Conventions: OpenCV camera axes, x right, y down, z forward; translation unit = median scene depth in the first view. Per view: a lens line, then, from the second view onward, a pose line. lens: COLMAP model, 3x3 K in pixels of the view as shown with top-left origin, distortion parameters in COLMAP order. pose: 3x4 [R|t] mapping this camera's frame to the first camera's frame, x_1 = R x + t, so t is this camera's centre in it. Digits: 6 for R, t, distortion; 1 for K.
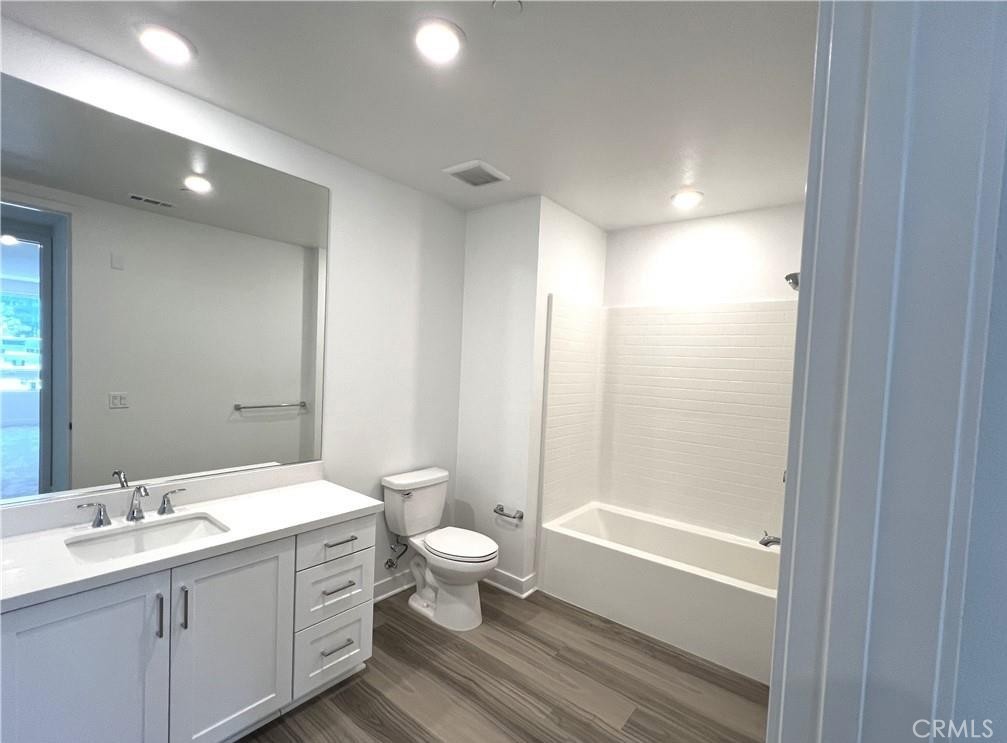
lens RADIAL K [[446.4, 0, 501.6], [0, 446.4, 385.7], [0, 0, 1]] dist [0.038290, 0.000383]
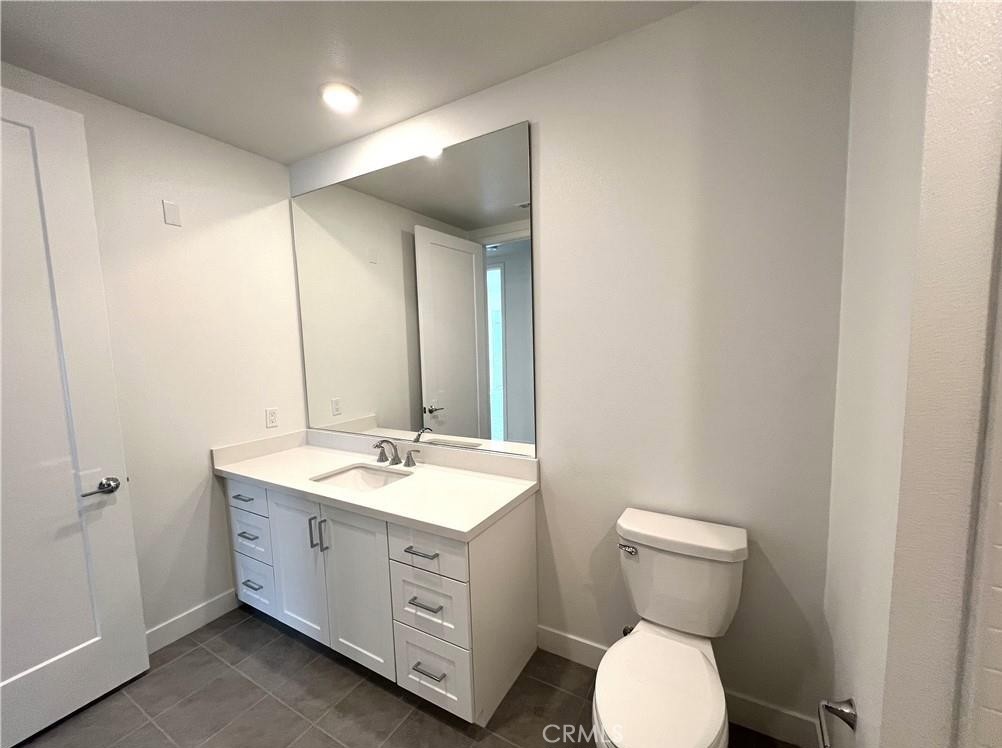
lens RADIAL K [[418.8, 0, 503.3], [0, 418.8, 381.0], [0, 0, 1]] dist [0.001052, -0.000015]
pose [[0.157462, 0.045211, -0.986490, 0.403858], [-0.009018, 0.998976, 0.044344, -0.009983], [0.987484, 0.001914, 0.157708, 0.972055]]
